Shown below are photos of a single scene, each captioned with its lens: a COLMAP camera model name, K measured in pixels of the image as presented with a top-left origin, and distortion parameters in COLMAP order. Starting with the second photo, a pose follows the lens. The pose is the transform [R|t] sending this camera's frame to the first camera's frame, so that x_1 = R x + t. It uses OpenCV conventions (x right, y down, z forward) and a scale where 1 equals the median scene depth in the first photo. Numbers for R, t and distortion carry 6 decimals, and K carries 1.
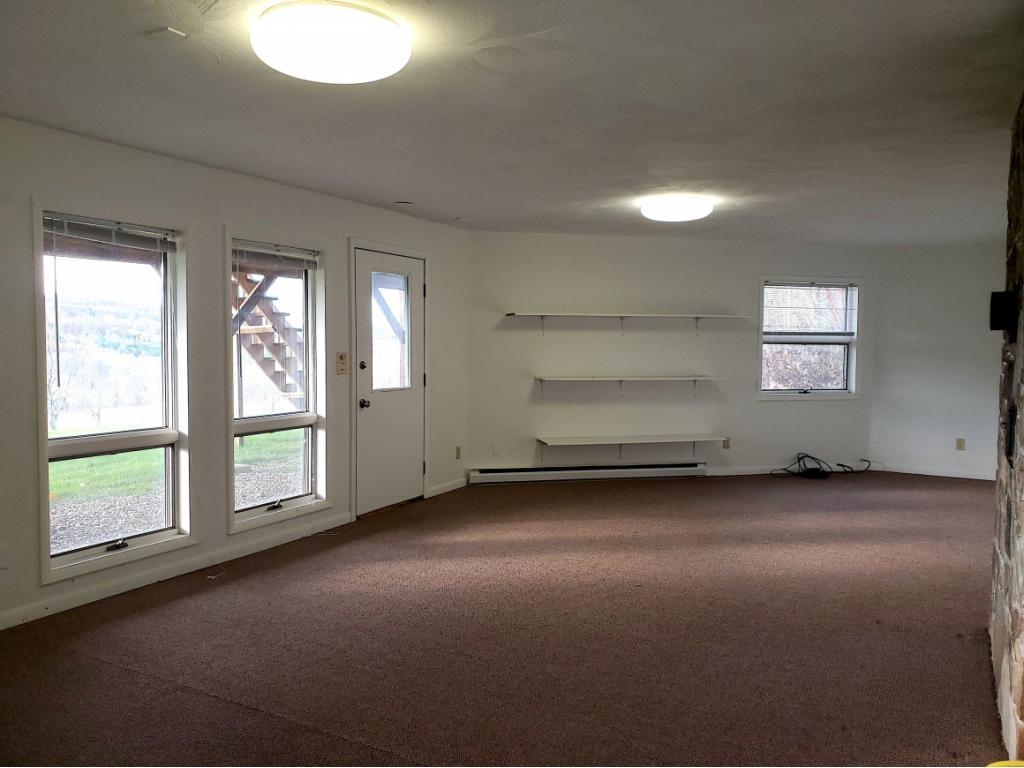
lens RADIAL K [[786.1, 0, 512.0], [0, 786.1, 387.9], [0, 0, 1]] dist [0.049909, -0.029502]
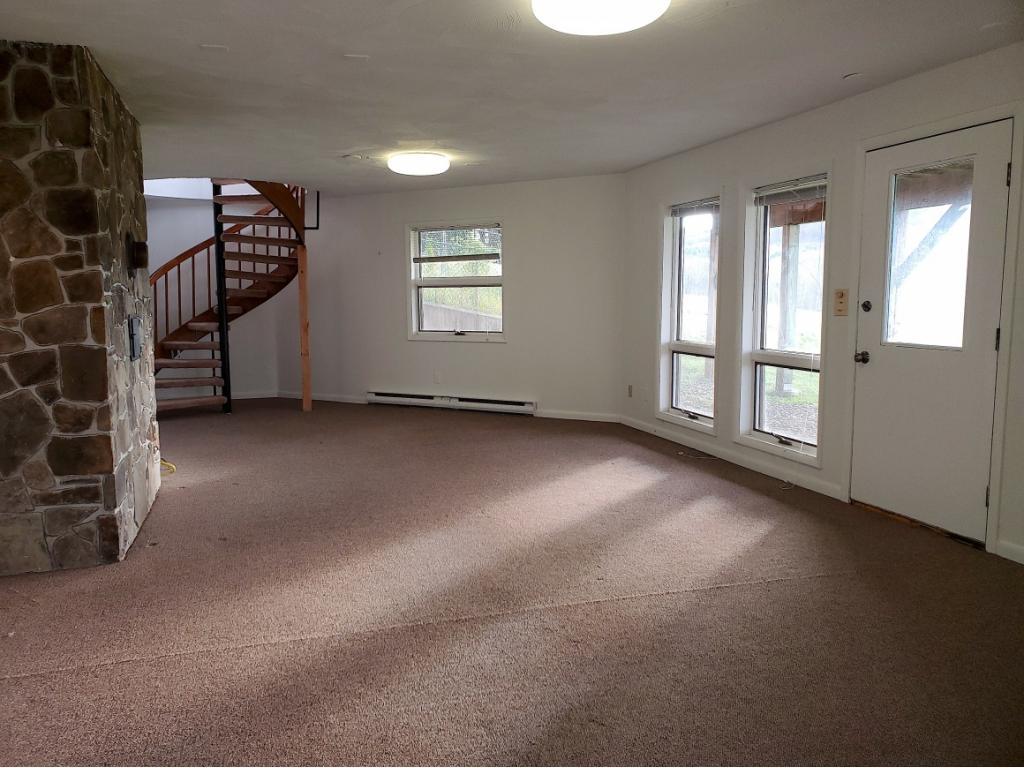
lens RADIAL K [[786.1, 0, 512.5], [0, 786.1, 378.5], [0, 0, 1]] dist [0.049909, -0.029502]
pose [[-0.691903, 0.069892, -0.718600, 0.609978], [-0.050030, 0.988270, 0.144292, -0.054439], [0.720255, 0.135787, -0.680290, 1.306017]]
